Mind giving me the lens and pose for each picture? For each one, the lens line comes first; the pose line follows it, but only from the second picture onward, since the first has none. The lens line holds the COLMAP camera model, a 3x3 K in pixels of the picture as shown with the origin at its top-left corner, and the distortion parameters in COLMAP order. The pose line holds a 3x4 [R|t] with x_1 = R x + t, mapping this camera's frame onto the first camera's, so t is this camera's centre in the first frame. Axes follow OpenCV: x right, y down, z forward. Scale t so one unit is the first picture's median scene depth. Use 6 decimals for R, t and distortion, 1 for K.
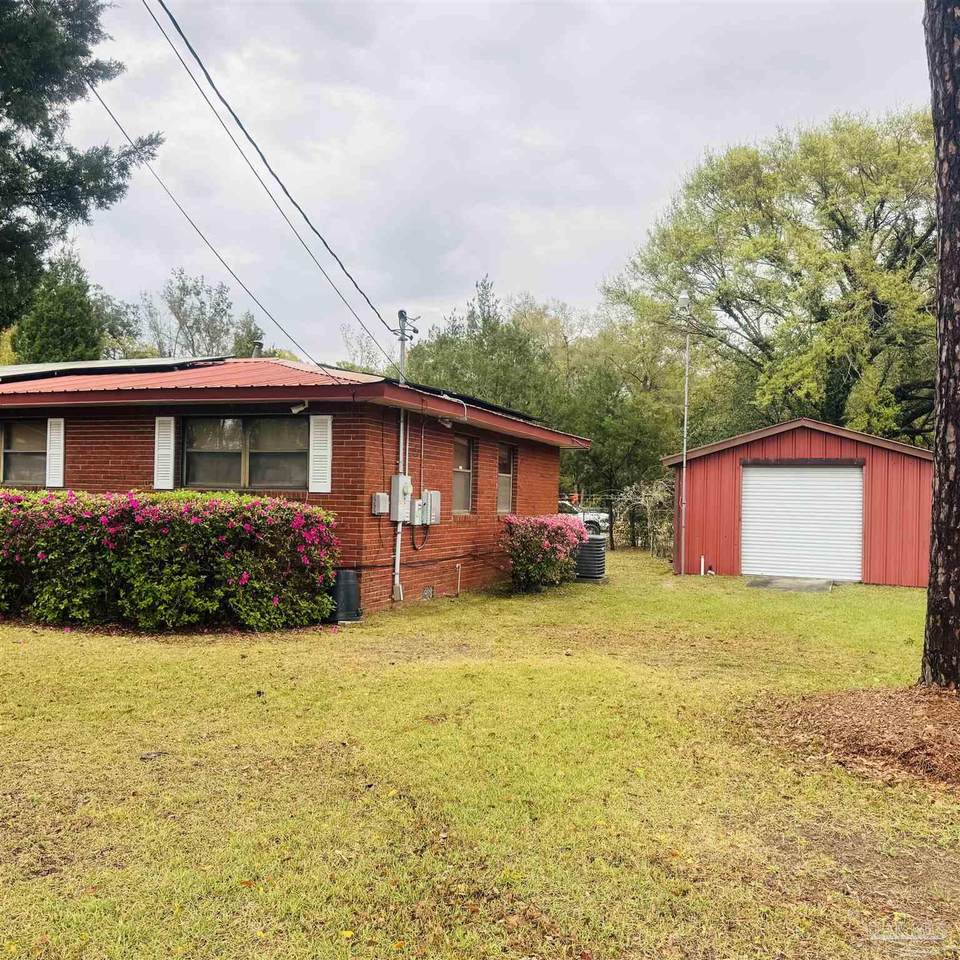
lens RADIAL K [[893.7, 0, 507.7], [0, 893.7, 470.9], [0, 0, 1]] dist [0.085455, -0.121430]
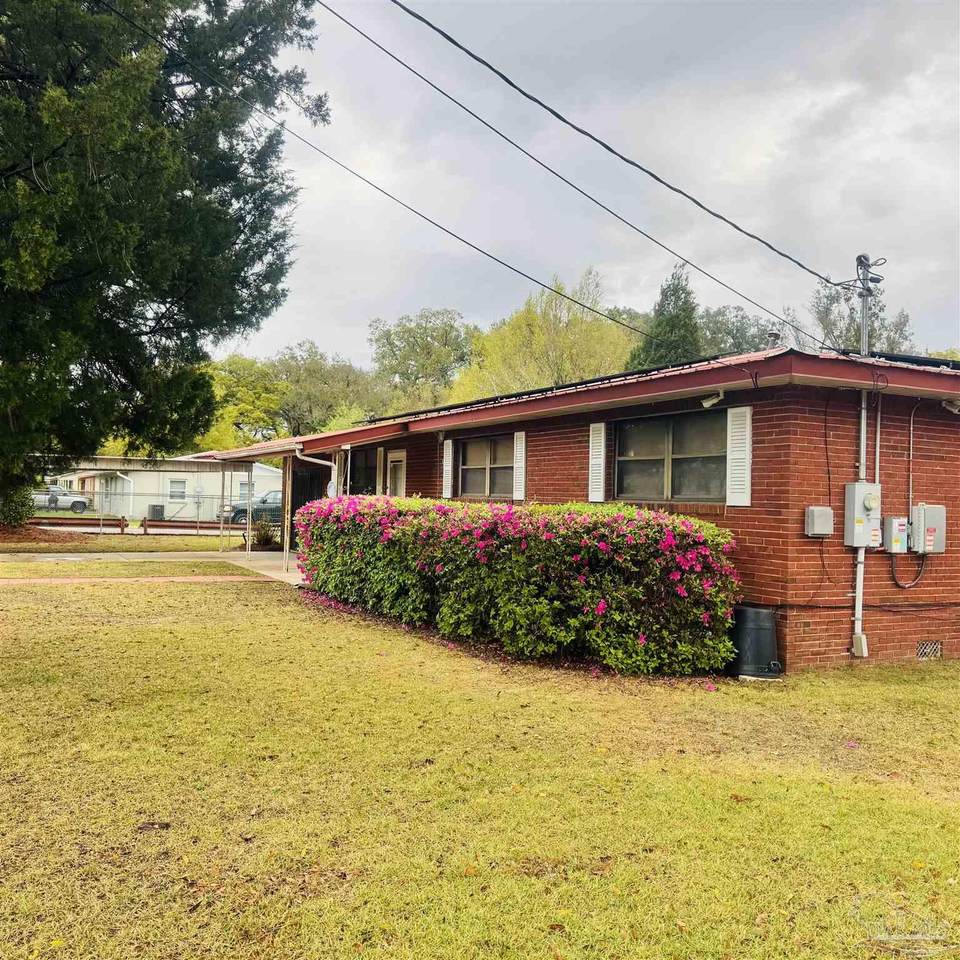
lens RADIAL K [[899.4, 0, 480.0], [0, 899.4, 480.0], [0, 0, 1]] dist [0.171266, -0.365101]
pose [[0.735584, -0.017097, -0.677218, 0.164661], [0.010075, 0.999847, -0.014298, 0.010569], [0.677359, 0.003694, 0.735644, 0.264515]]
